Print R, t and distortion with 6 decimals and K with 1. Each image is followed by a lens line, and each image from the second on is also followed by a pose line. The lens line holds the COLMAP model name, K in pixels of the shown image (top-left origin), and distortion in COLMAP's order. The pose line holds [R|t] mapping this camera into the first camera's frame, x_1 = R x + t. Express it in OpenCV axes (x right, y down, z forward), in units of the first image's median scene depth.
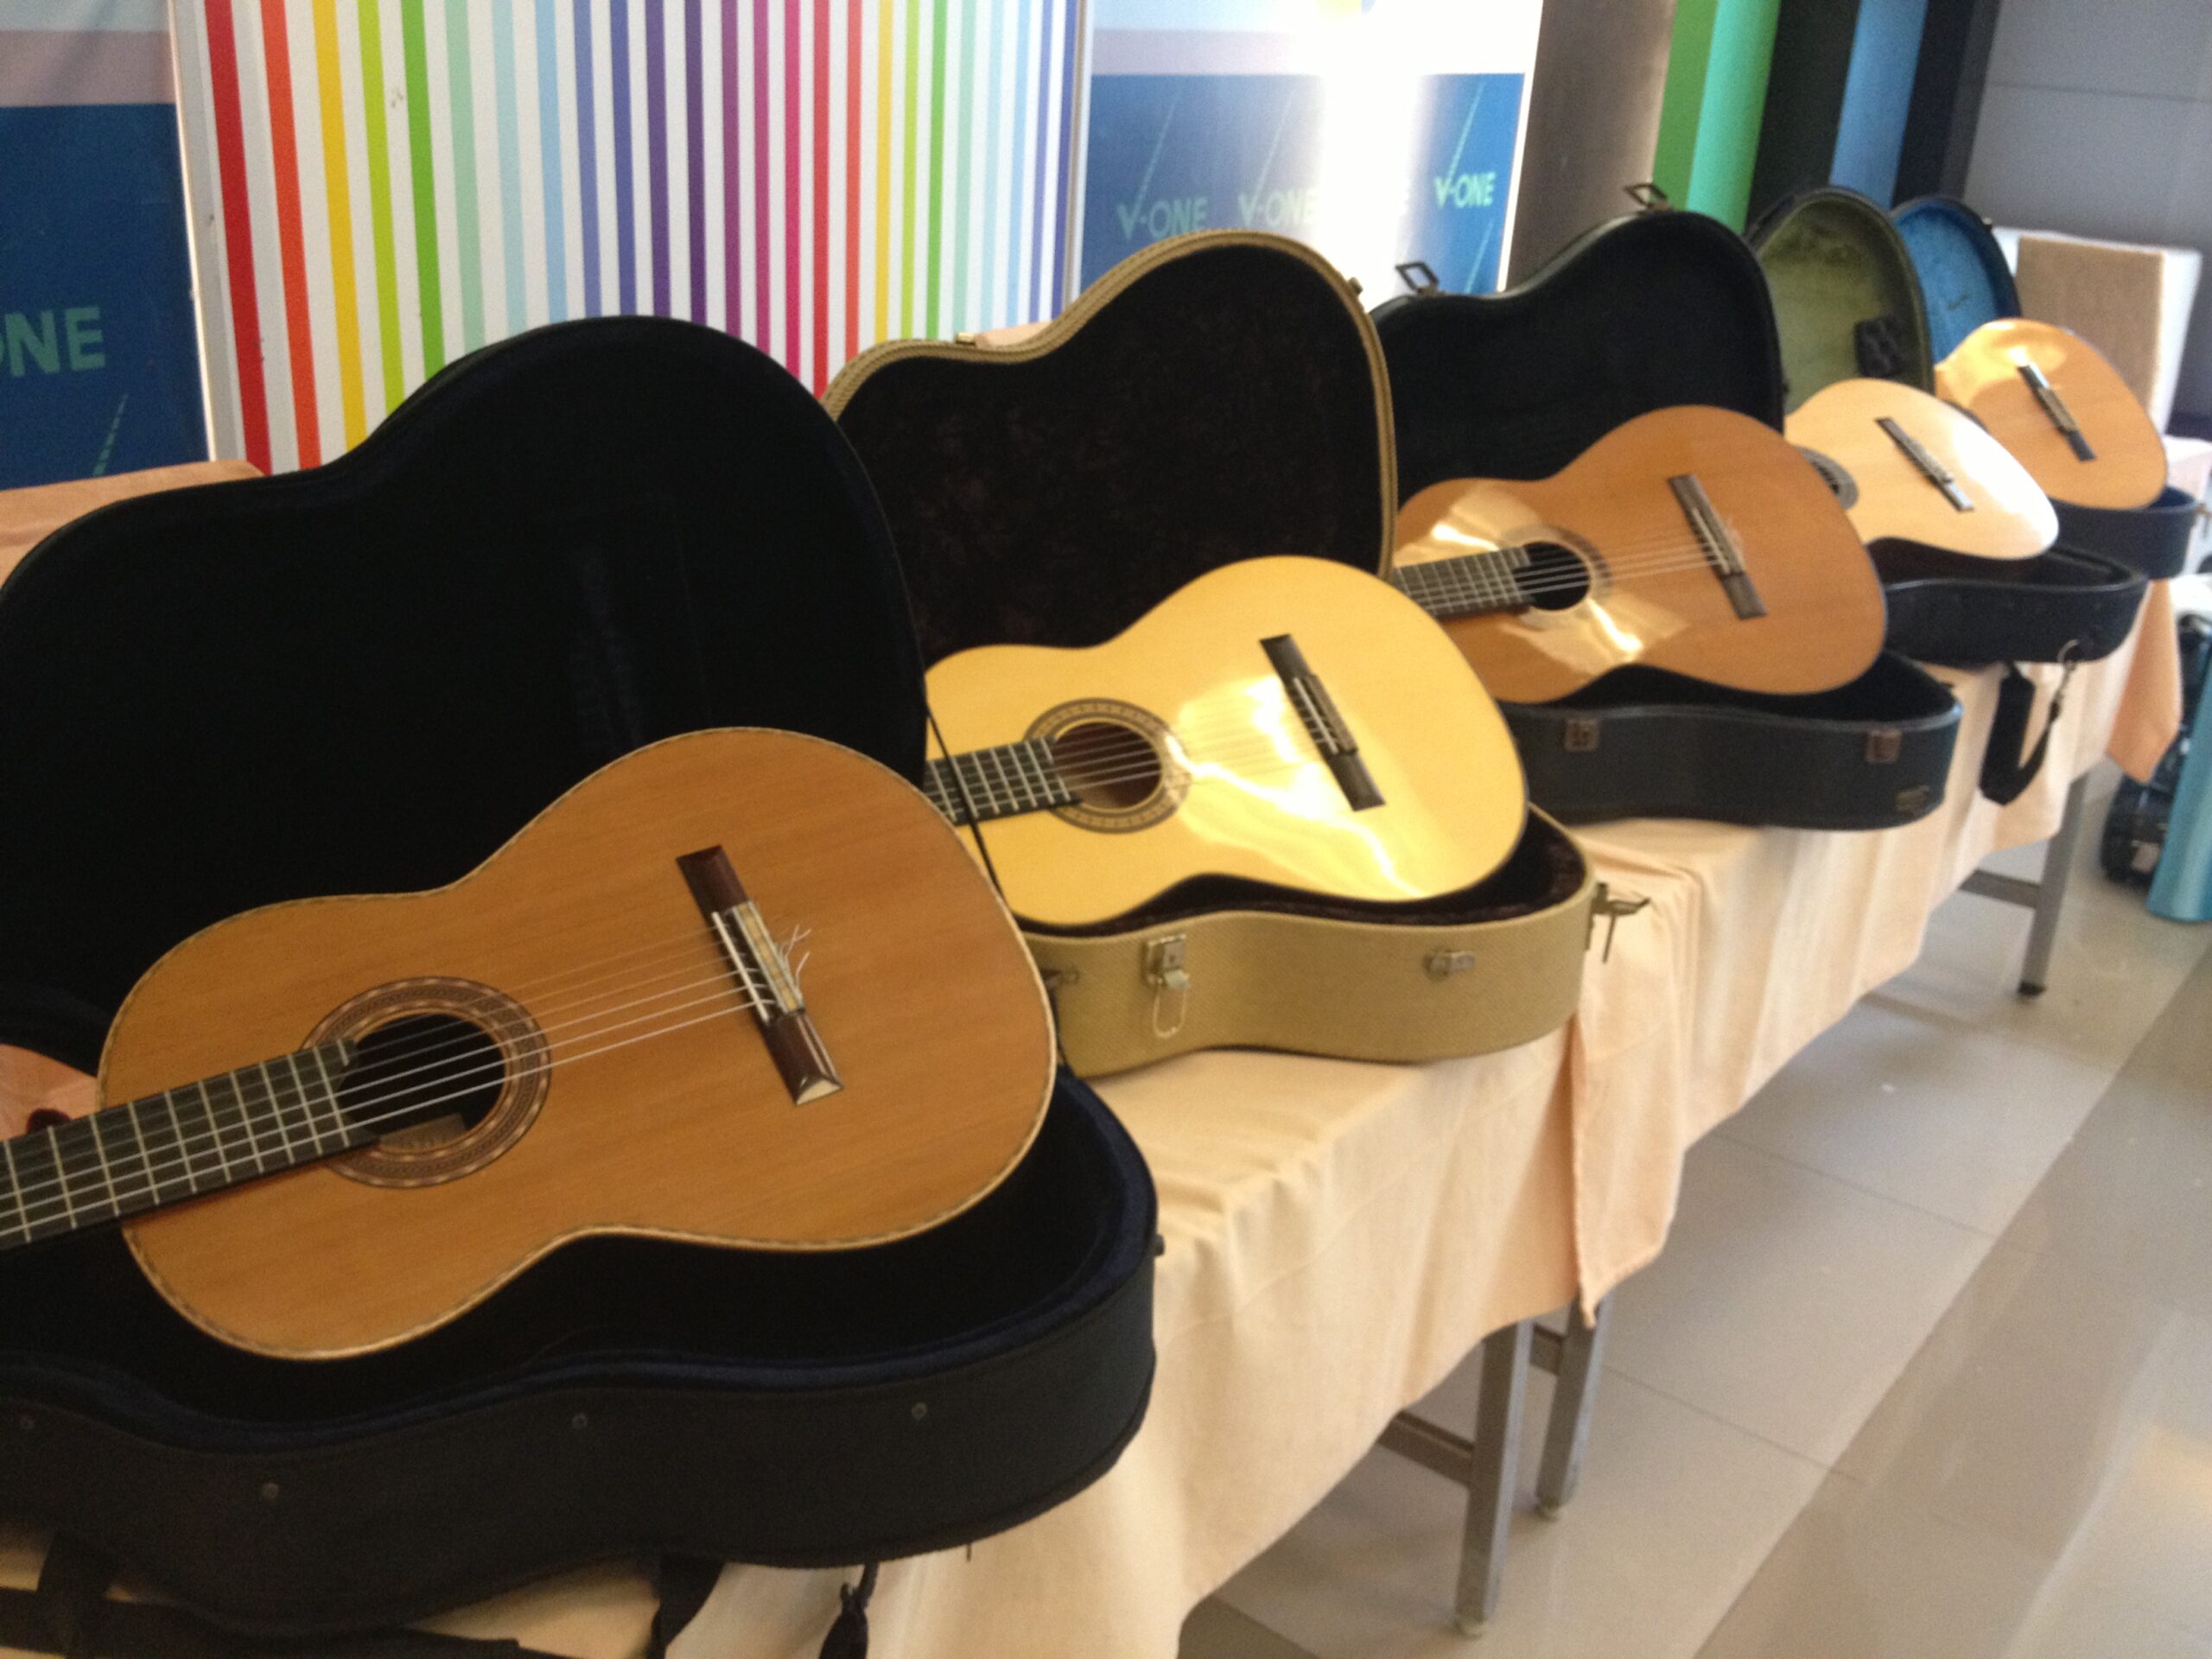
lens RADIAL K [[2117.5, 0, 1117.5], [0, 2117.5, 818.6], [0, 0, 1]] dist [0.143131, -0.332765]
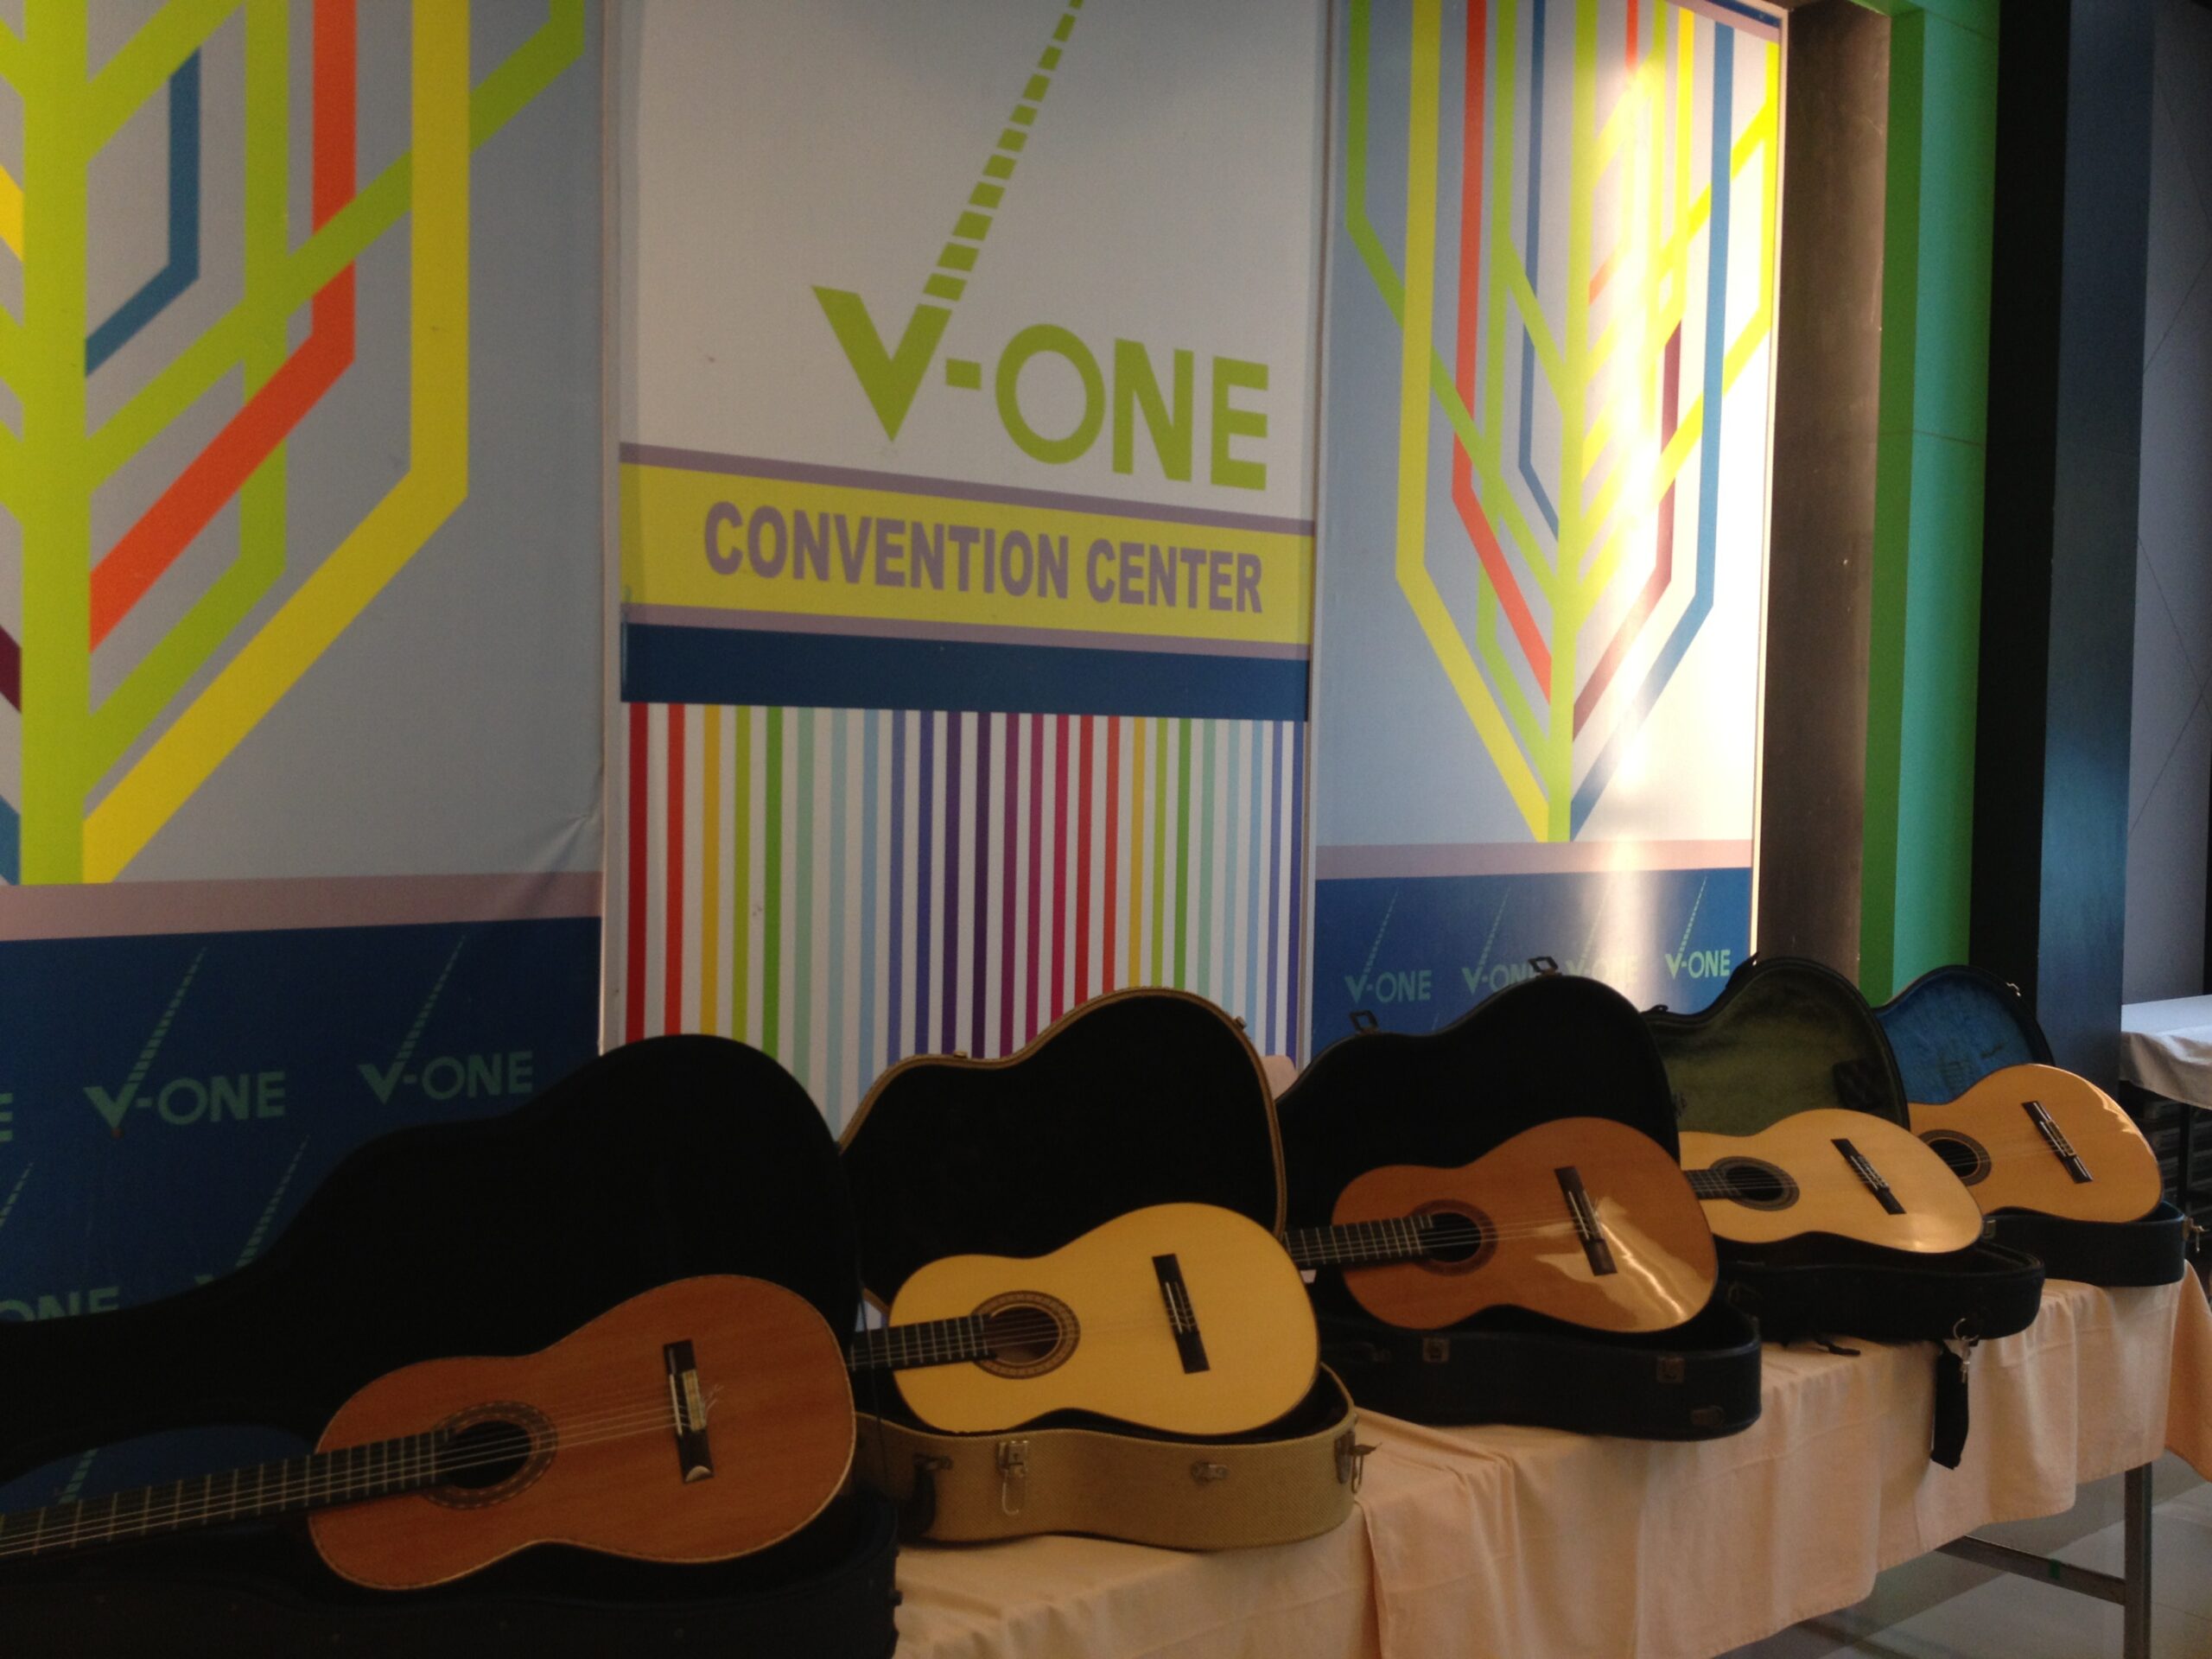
lens RADIAL K [[2117.5, 0, 1117.5], [0, 2117.5, 818.6], [0, 0, 1]] dist [0.143131, -0.332765]
pose [[0.969362, -0.028611, -0.243964, 0.428257], [-0.058525, 0.937689, -0.342511, 0.141624], [0.238562, 0.346295, 0.907286, -0.451111]]
